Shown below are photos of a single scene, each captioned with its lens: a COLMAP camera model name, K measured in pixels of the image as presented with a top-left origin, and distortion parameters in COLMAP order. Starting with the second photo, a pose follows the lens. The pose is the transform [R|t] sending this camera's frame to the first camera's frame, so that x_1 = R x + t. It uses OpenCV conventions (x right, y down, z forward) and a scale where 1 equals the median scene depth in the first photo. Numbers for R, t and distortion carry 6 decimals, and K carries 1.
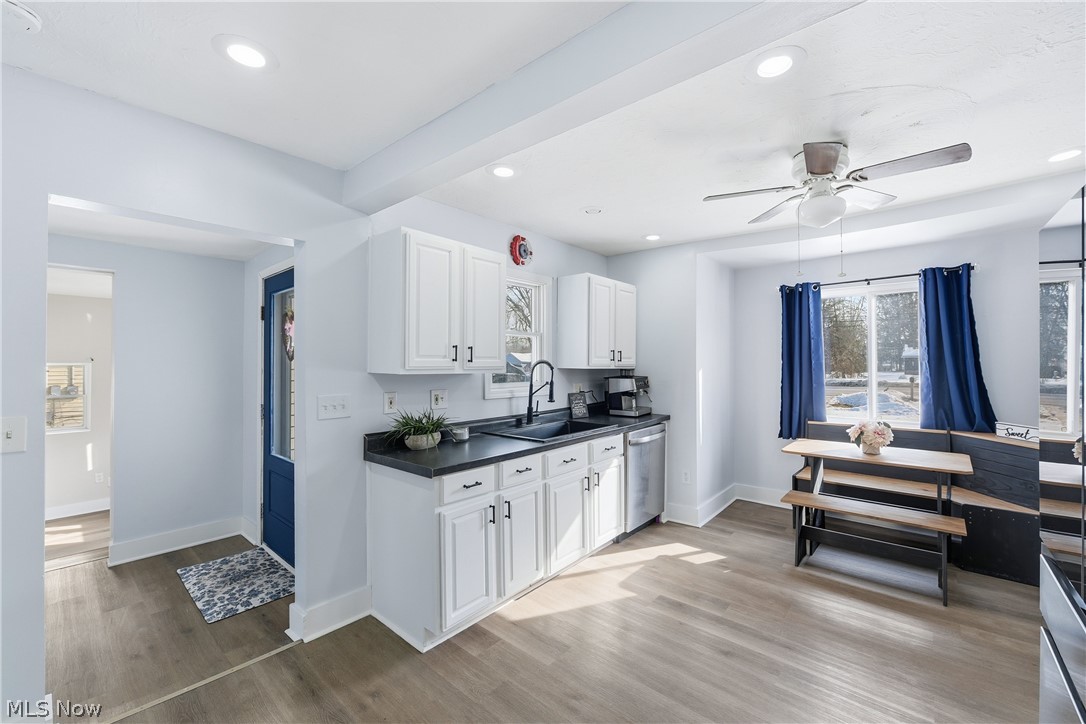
lens RADIAL K [[433.1, 0, 543.7], [0, 433.1, 360.6], [0, 0, 1]] dist [-0.003962, -0.000121]
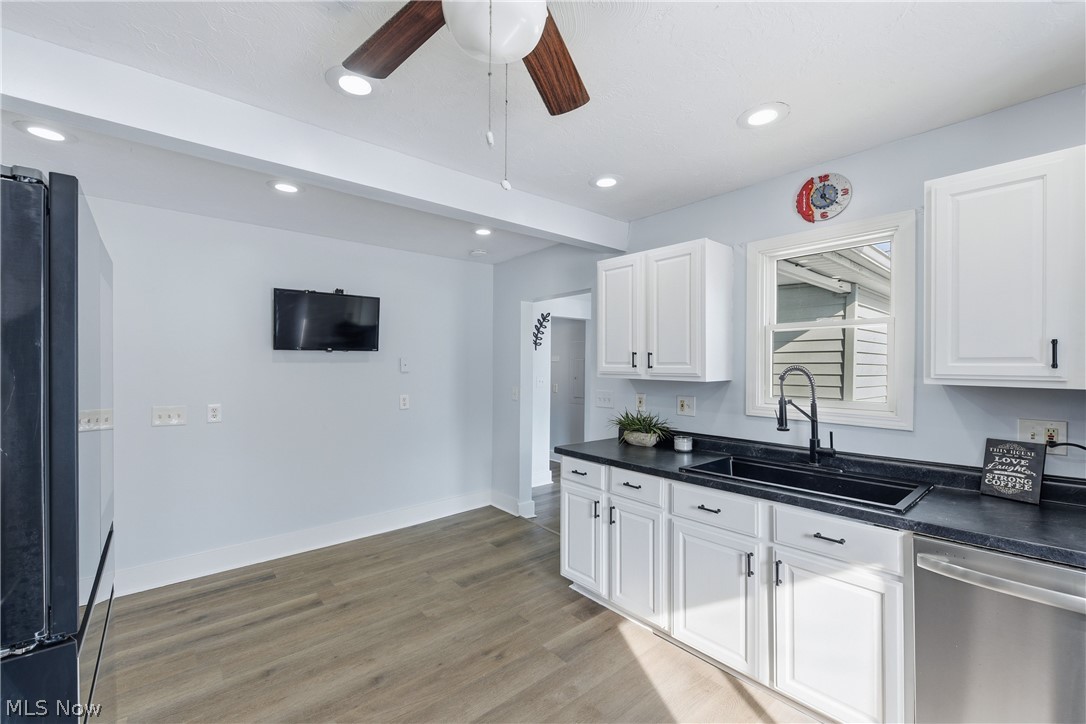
lens RADIAL K [[433.1, 0, 544.2], [0, 433.1, 364.5], [0, 0, 1]] dist [-0.003962, -0.000121]
pose [[-0.125164, -0.003223, -0.992131, 0.778599], [-0.000777, 0.999995, -0.003150, -0.001430], [0.992136, 0.000377, -0.125166, 0.809525]]
